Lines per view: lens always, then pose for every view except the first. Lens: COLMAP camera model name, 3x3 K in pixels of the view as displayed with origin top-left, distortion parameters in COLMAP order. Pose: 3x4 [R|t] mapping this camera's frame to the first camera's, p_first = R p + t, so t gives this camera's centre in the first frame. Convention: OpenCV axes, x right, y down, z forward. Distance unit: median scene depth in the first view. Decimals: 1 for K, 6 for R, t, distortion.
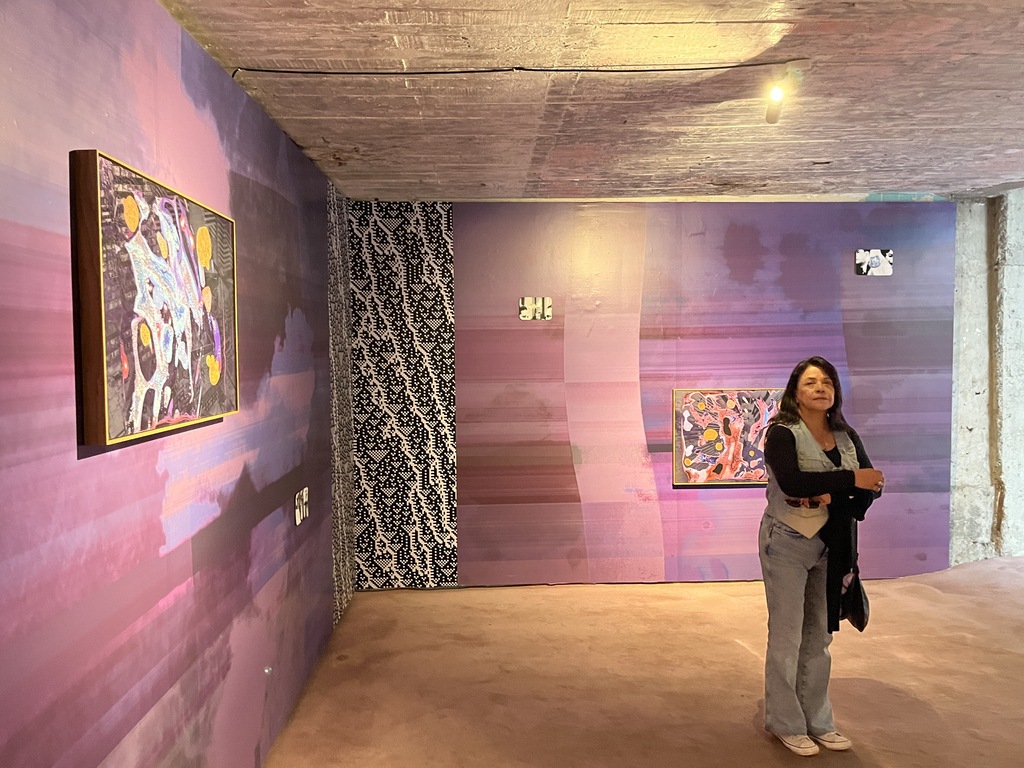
lens RADIAL K [[799.1, 0, 511.1], [0, 799.1, 382.7], [0, 0, 1]] dist [0.005399, -0.016515]
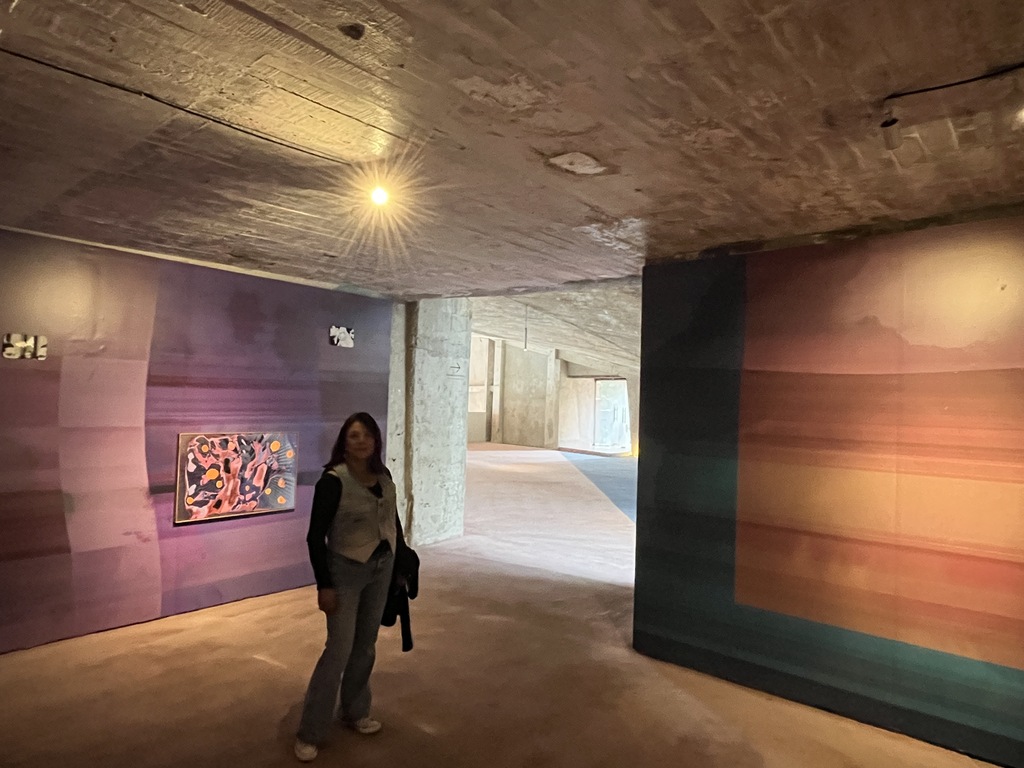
lens RADIAL K [[611.9, 0, 513.3], [0, 611.9, 381.4], [0, 0, 1]] dist [-0.025951, 0.001252]
pose [[0.663259, 0.054086, 0.746433, -0.112333], [-0.000719, 0.997431, -0.071634, -0.003423], [-0.748390, 0.046975, 0.661593, 0.116999]]
